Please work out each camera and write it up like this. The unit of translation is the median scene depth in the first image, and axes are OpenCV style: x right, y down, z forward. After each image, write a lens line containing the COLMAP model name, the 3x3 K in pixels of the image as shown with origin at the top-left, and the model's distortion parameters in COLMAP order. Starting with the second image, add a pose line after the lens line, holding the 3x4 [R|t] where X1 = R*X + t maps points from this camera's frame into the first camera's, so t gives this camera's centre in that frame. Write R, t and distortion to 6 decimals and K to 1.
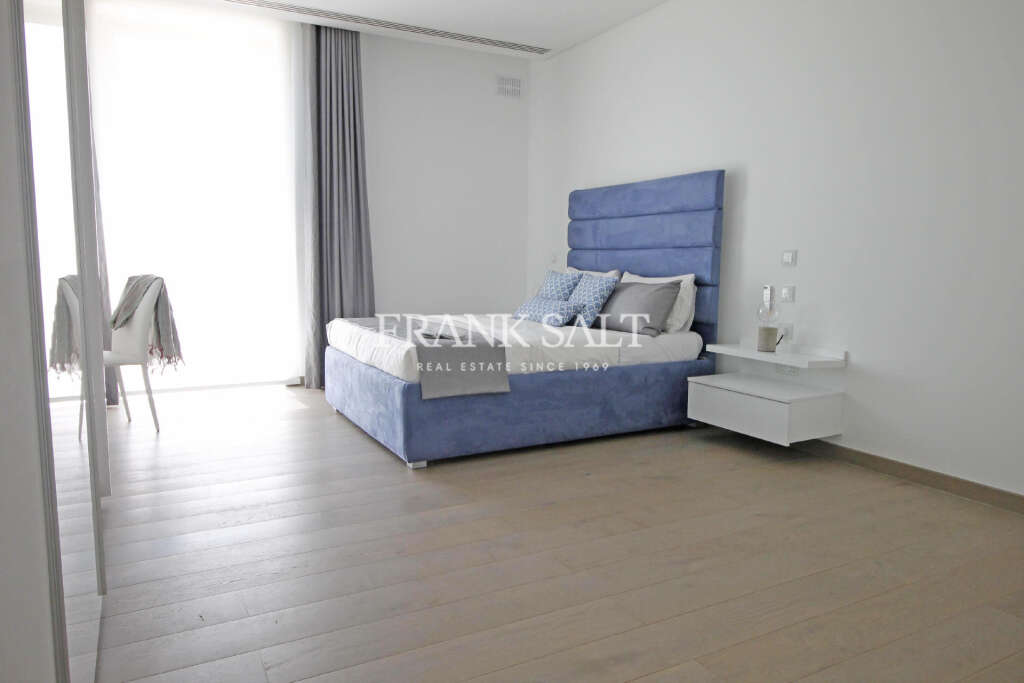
lens RADIAL K [[693.2, 0, 512.0], [0, 693.2, 341.5], [0, 0, 1]] dist [-0.000681, 0.000914]
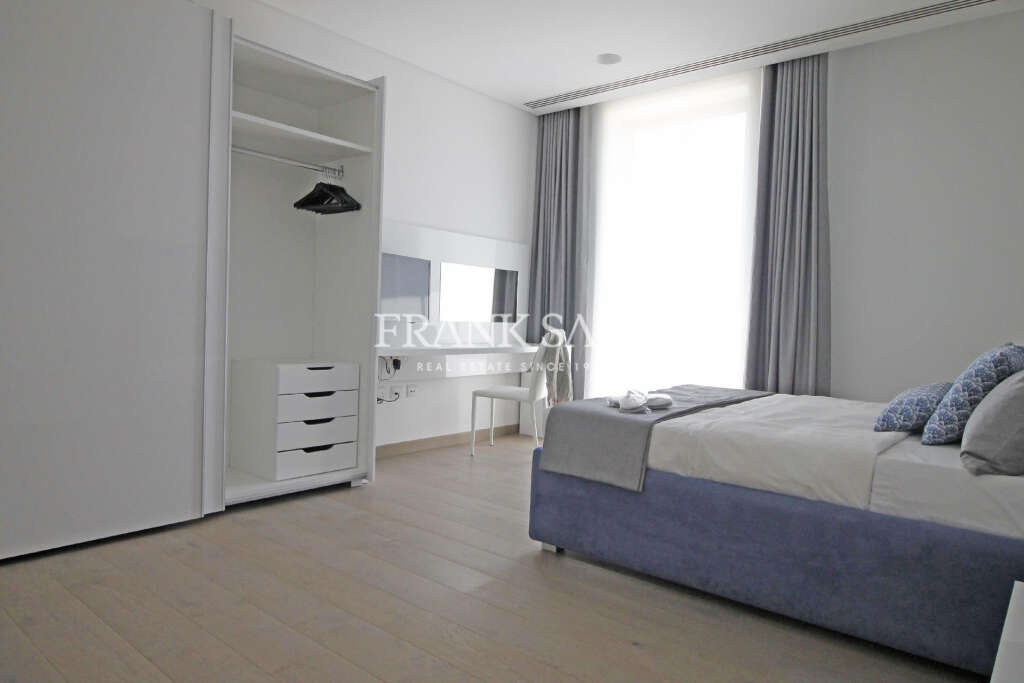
lens RADIAL K [[667.6, 0, 511.9], [0, 667.6, 326.7], [0, 0, 1]] dist [0.000211, -0.000181]
pose [[0.368710, 0.015875, -0.929409, 0.408884], [-0.143488, 0.988842, -0.040034, -0.033896], [0.918403, 0.148120, 0.366874, 0.418623]]
